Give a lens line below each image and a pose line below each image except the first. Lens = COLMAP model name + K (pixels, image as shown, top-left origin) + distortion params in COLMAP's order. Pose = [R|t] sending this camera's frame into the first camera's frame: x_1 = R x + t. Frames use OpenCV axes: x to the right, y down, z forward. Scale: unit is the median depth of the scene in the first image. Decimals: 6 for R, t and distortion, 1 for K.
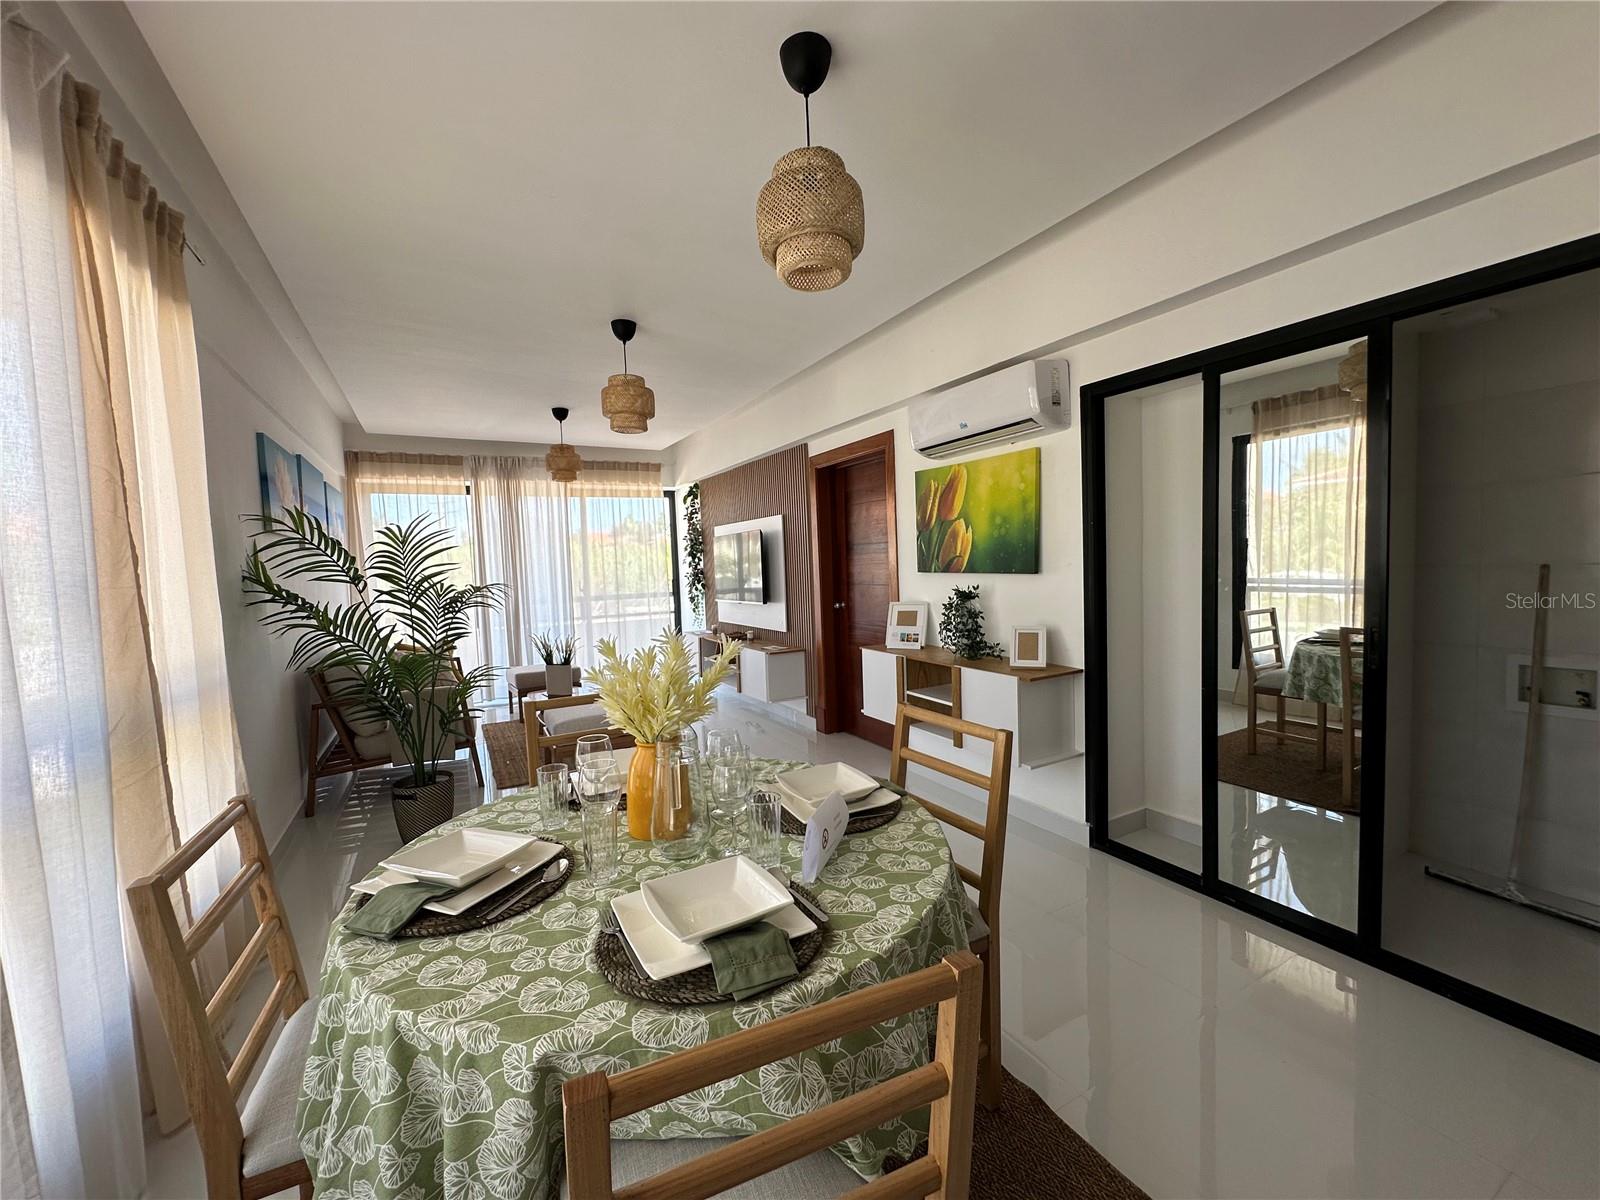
lens RADIAL K [[644.3, 0, 800.0], [0, 644.3, 600.0], [0, 0, 1]] dist [0.000905, 0.000284]
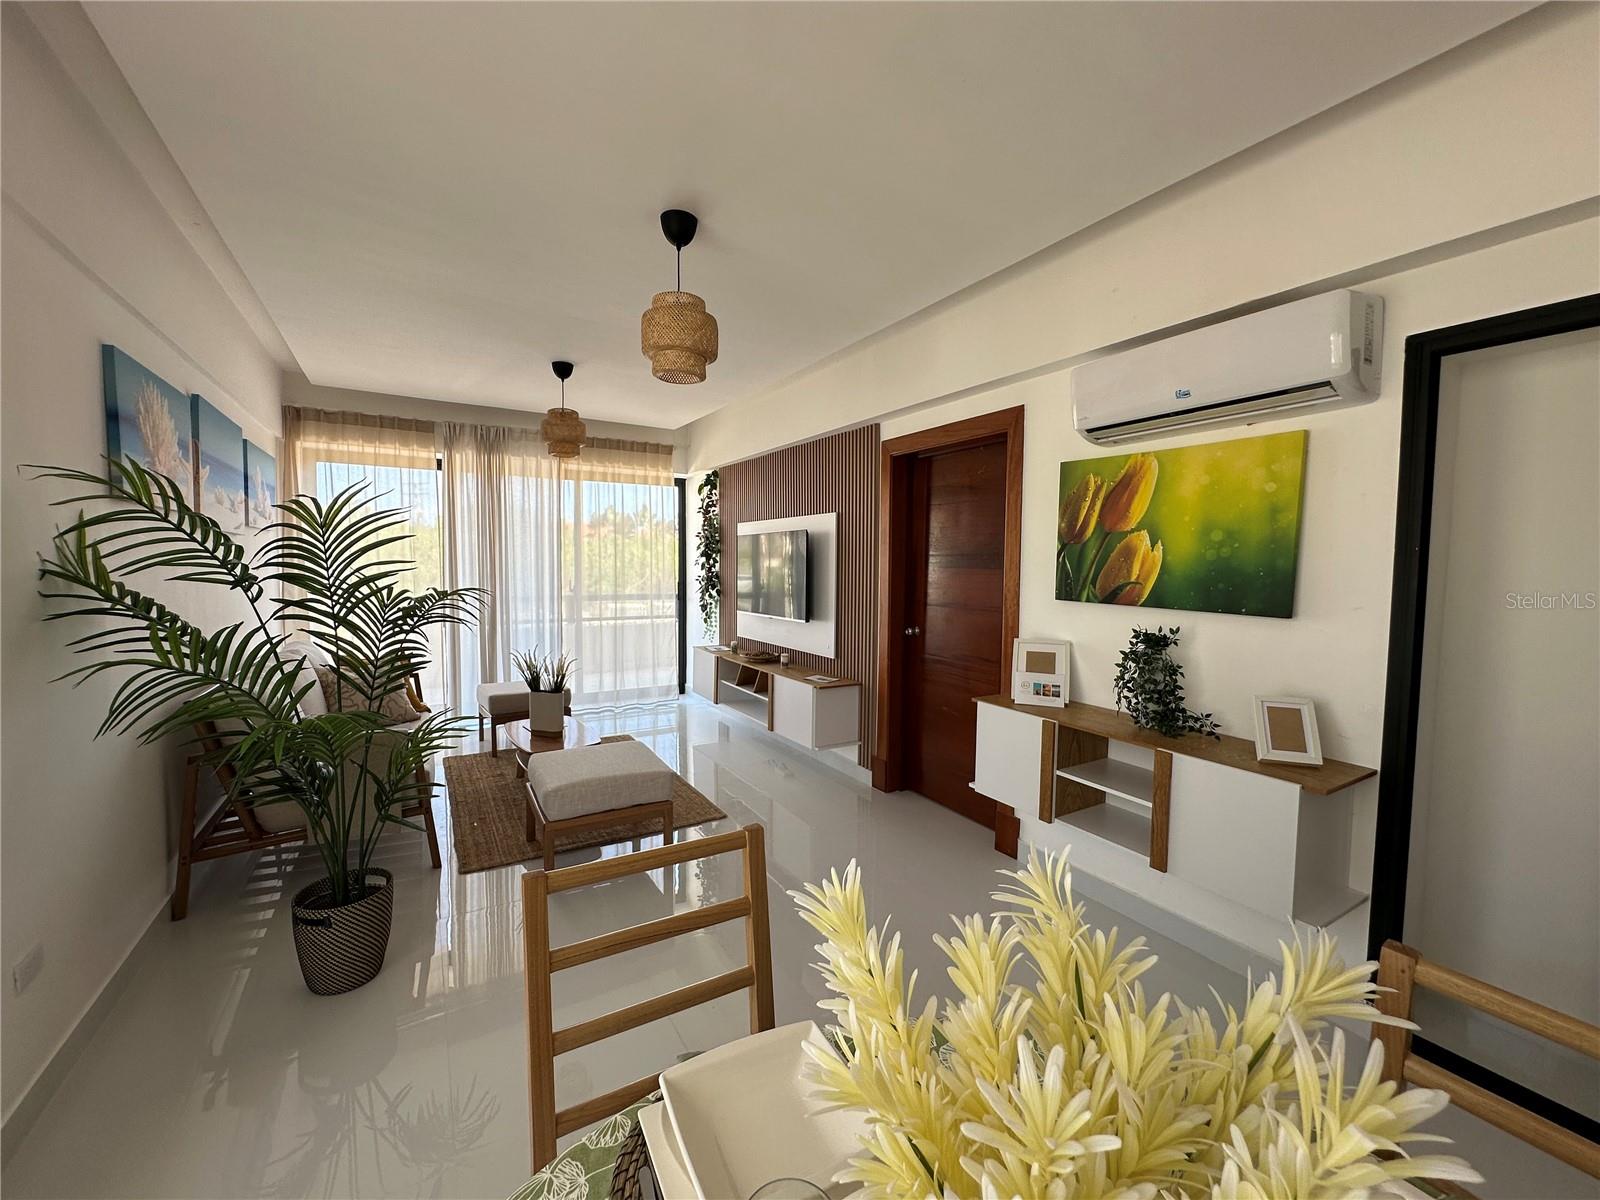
lens RADIAL K [[637.8, 0, 800.0], [0, 637.8, 600.0], [0, 0, 1]] dist [-0.001544, -0.000090]
pose [[0.998219, 0.043854, 0.040445, -0.138357], [-0.043891, 0.999036, 0.000021, -0.030130], [-0.040405, -0.001797, 0.999182, 0.286786]]
